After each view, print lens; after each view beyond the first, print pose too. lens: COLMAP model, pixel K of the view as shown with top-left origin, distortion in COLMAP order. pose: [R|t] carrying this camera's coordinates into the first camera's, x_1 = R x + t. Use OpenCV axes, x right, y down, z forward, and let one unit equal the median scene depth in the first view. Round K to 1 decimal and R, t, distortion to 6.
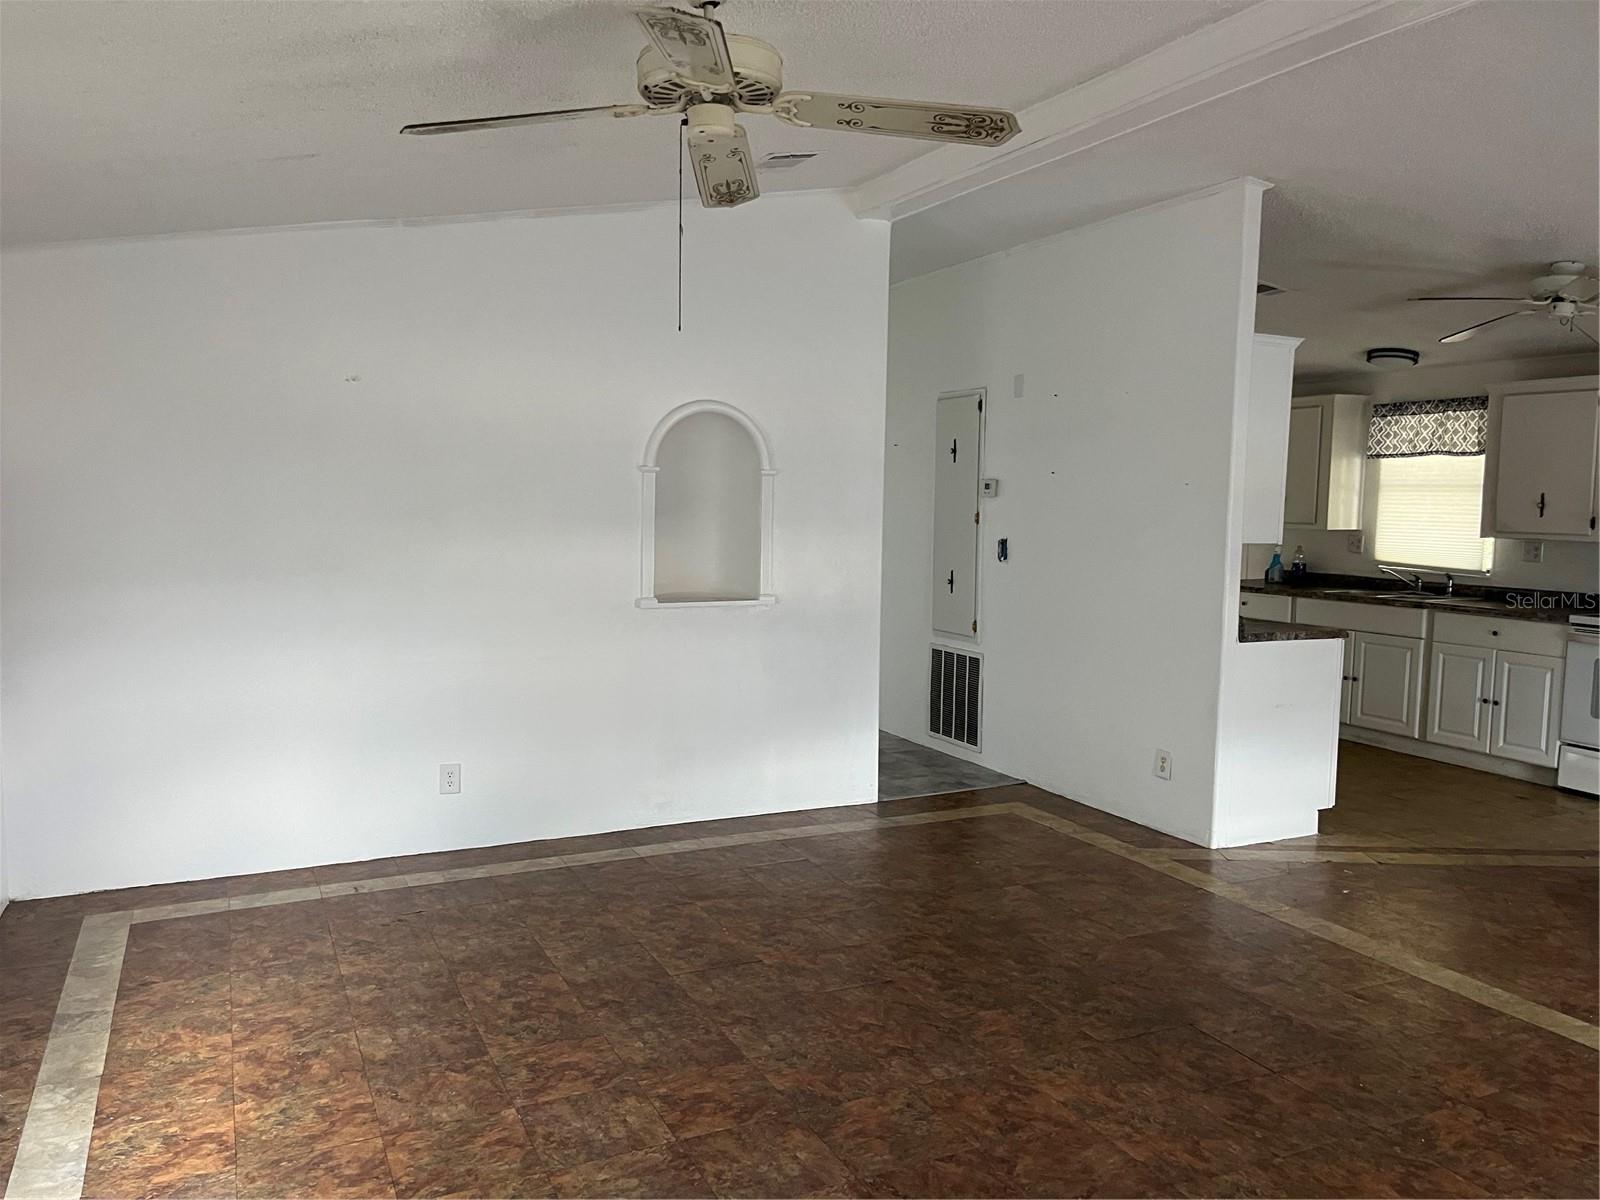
lens RADIAL K [[1217.9, 0, 779.7], [0, 1217.9, 615.2], [0, 0, 1]] dist [0.064253, -0.086526]
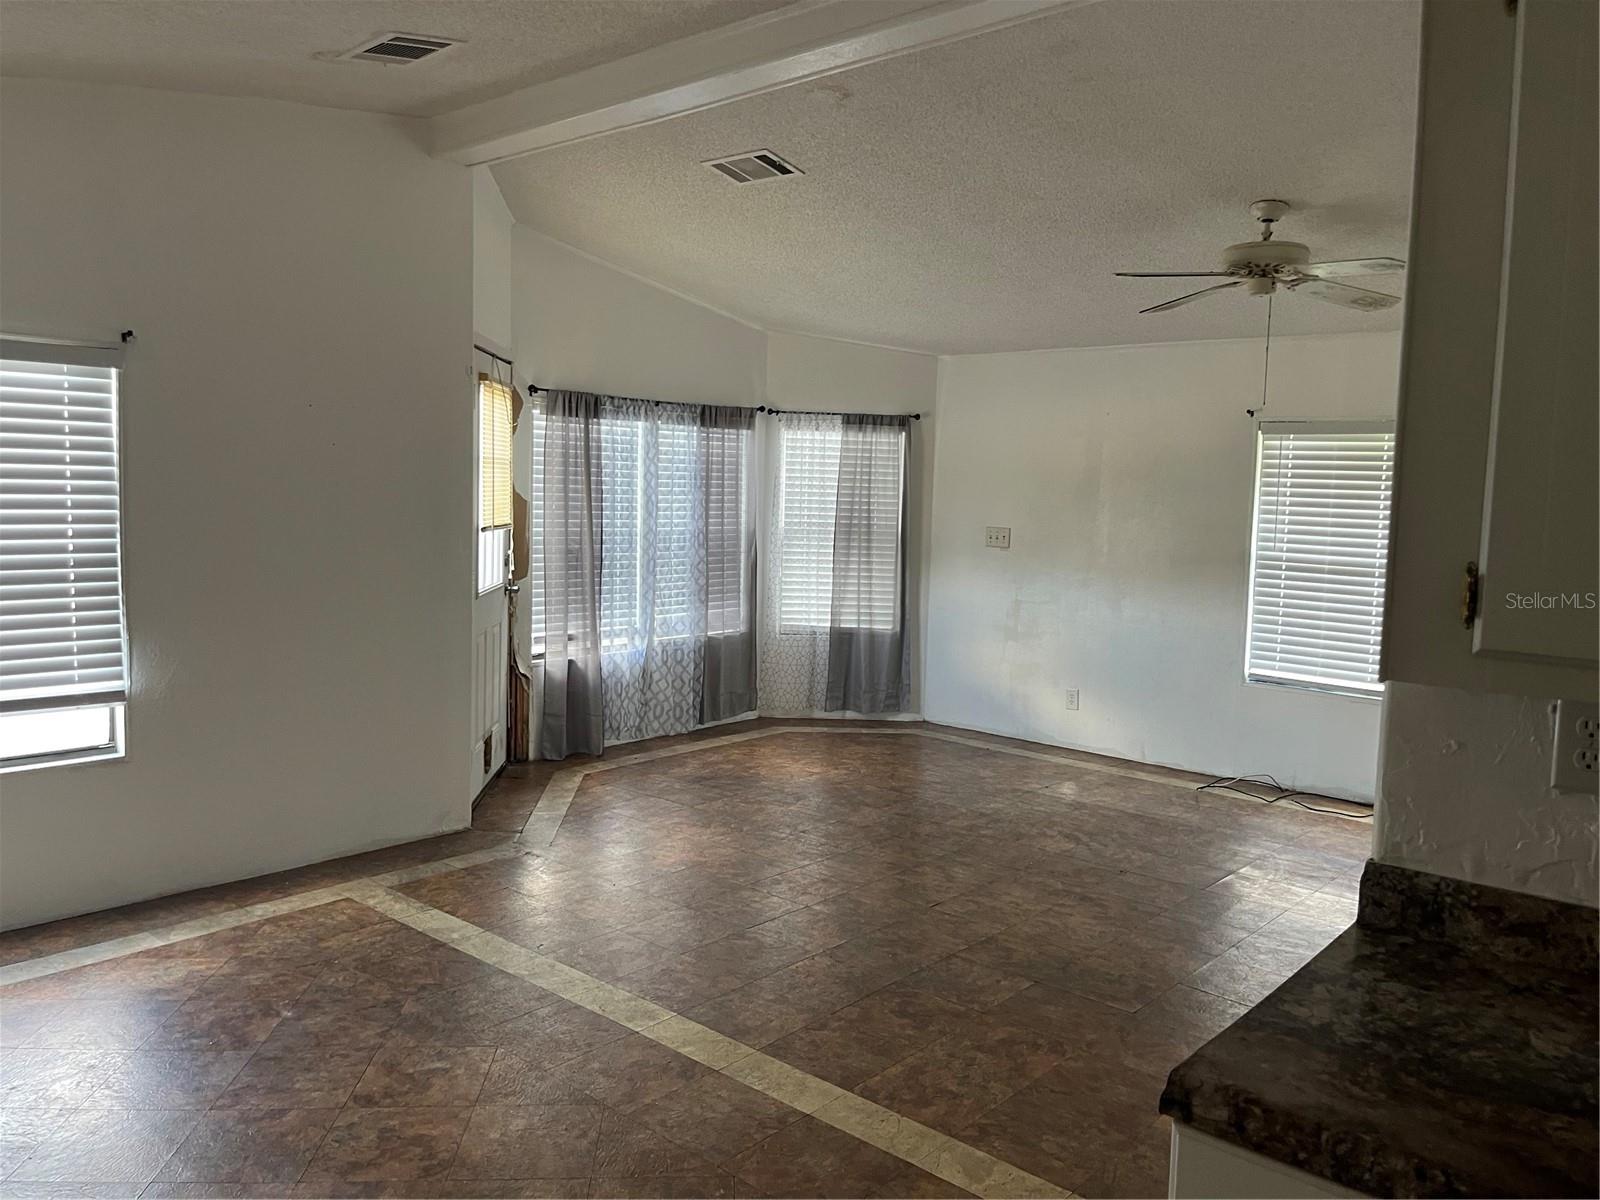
lens RADIAL K [[1217.9, 0, 774.7], [0, 1217.9, 590.0], [0, 0, 1]] dist [0.064253, -0.086526]
pose [[-0.919953, -0.000796, -0.392028, 0.602630], [-0.075116, 0.981827, 0.174277, -0.108024], [0.384765, 0.189774, -0.903295, 1.133489]]
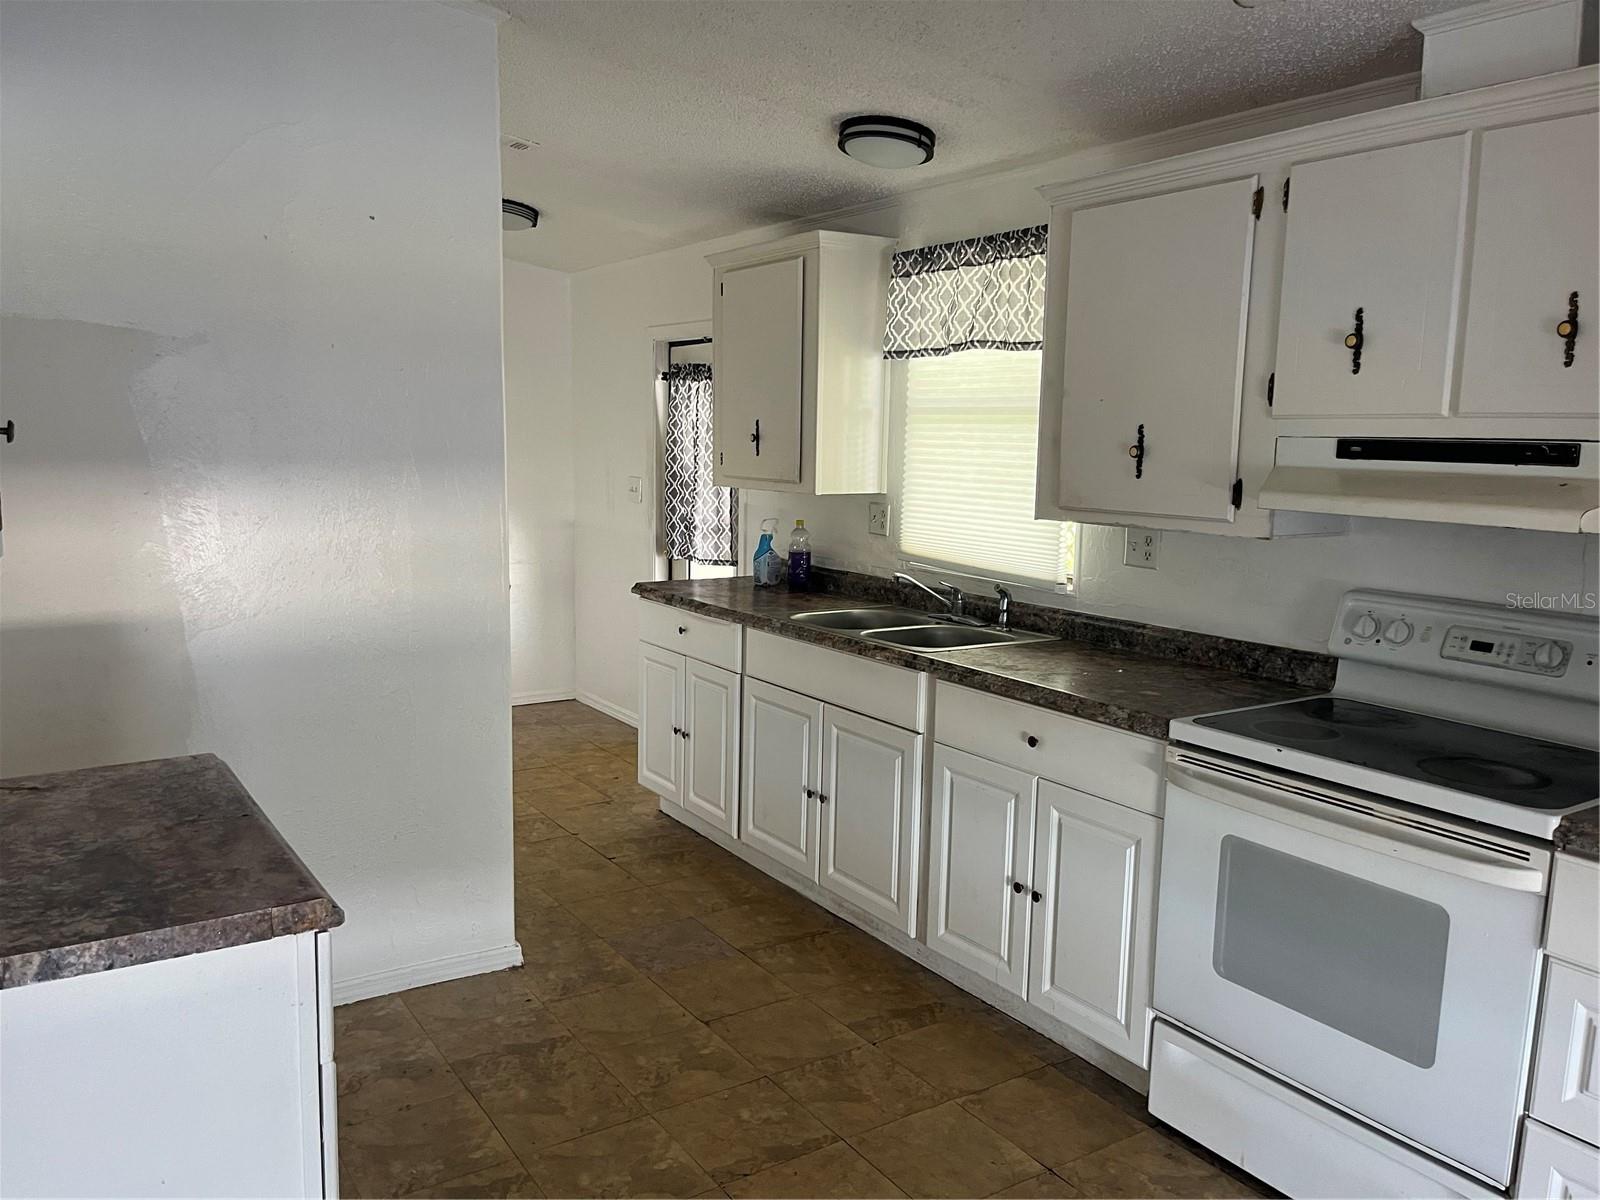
lens RADIAL K [[1217.9, 0, 779.9], [0, 1217.9, 606.4], [0, 0, 1]] dist [0.064253, -0.086526]
pose [[0.990154, -0.015886, 0.139076, 0.512819], [0.009414, 0.998847, 0.047066, -0.066349], [-0.139664, -0.045294, 0.989163, 0.691189]]
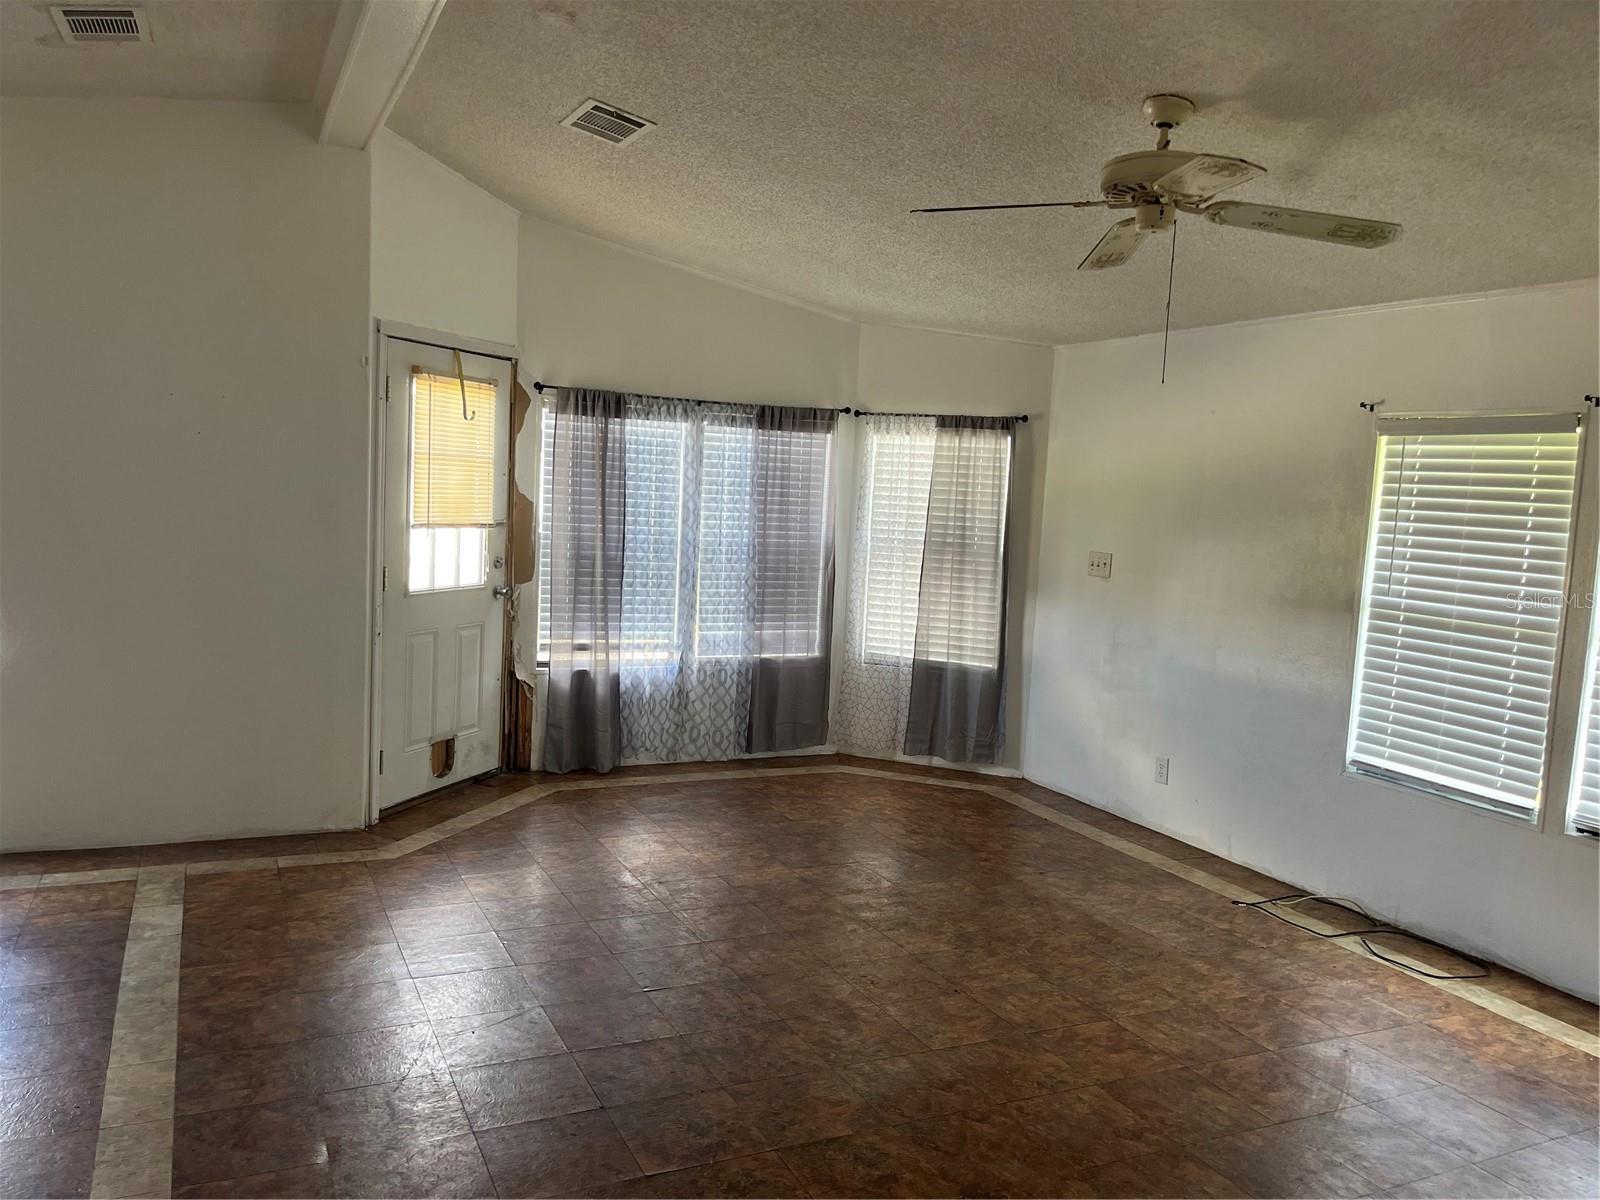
lens RADIAL K [[1217.9, 0, 771.9], [0, 1217.9, 613.6], [0, 0, 1]] dist [0.064253, -0.086526]
pose [[-0.998128, -0.060938, -0.005283, 0.151924], [-0.060754, 0.977688, 0.201084, -0.110114], [-0.007089, 0.201029, -0.979560, 1.097421]]
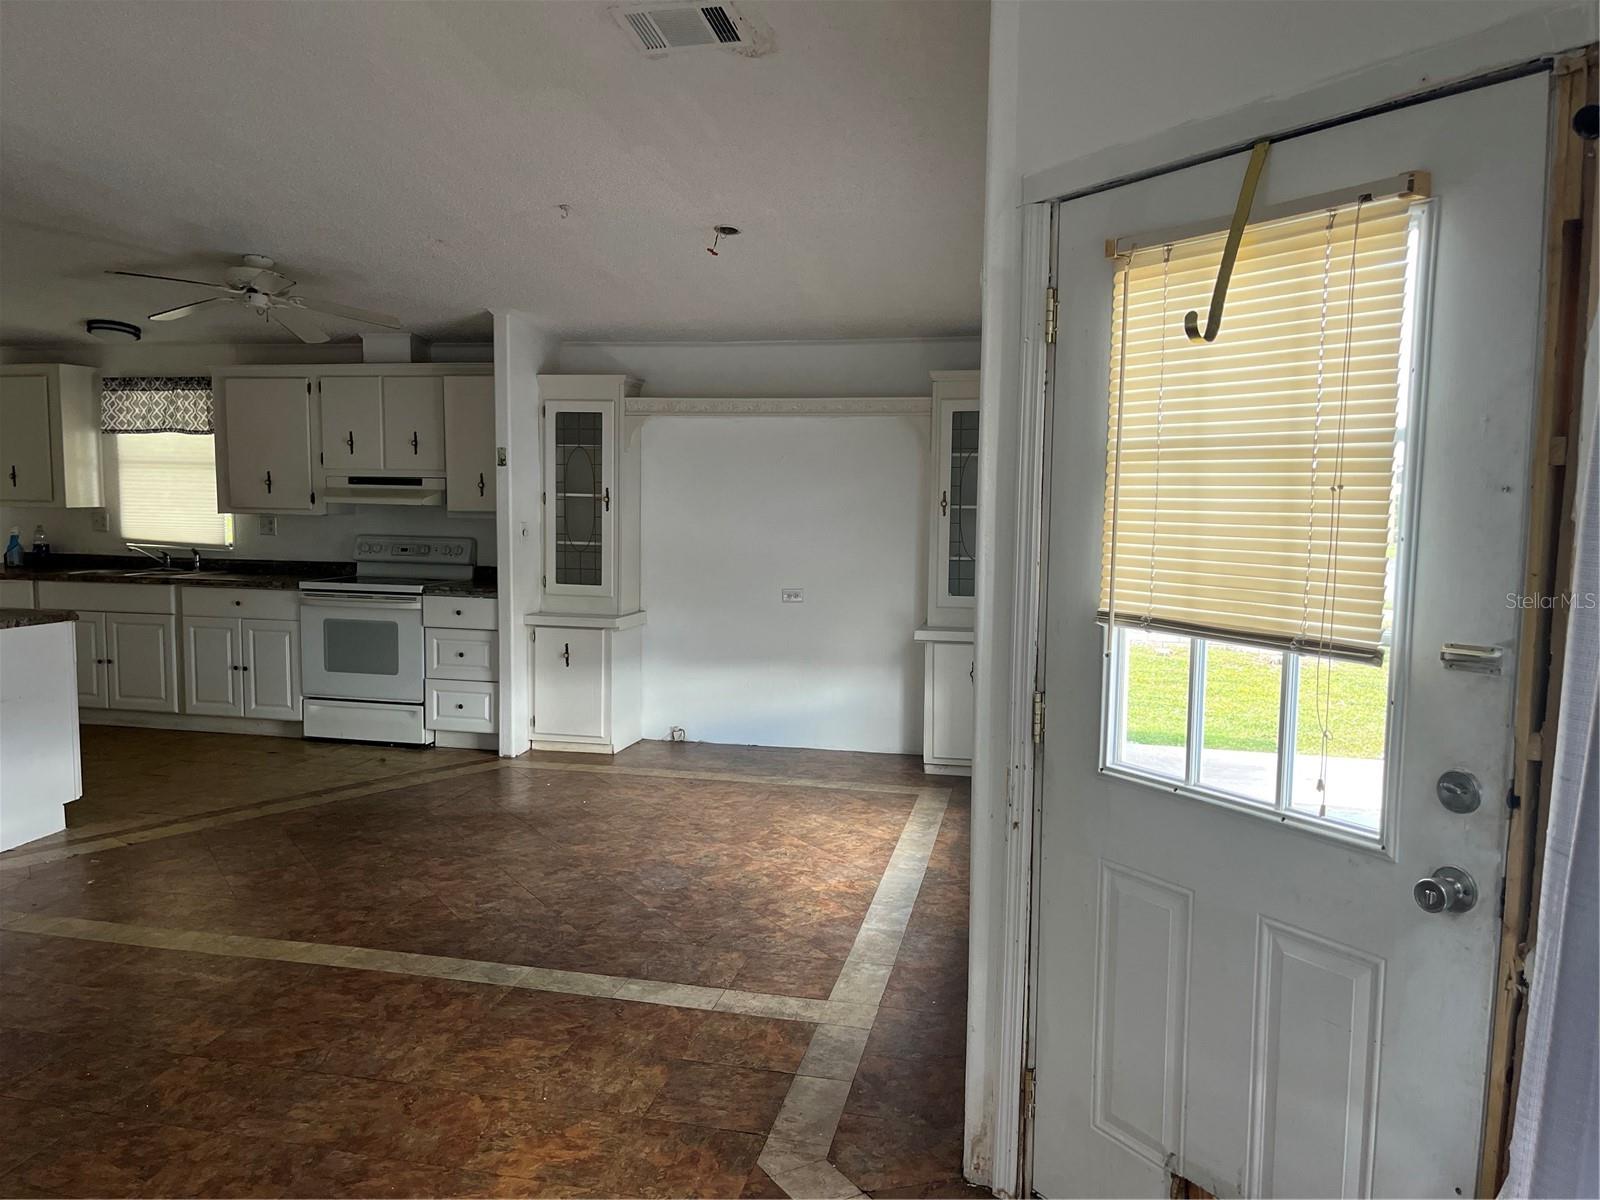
lens RADIAL K [[1217.9, 0, 795.8], [0, 1217.9, 620.3], [0, 0, 1]] dist [0.064253, -0.086526]
pose [[0.605368, -0.089008, 0.790953, 0.040135], [0.071247, 0.995798, 0.057530, 0.003003], [-0.792750, 0.021527, 0.609166, -0.028316]]
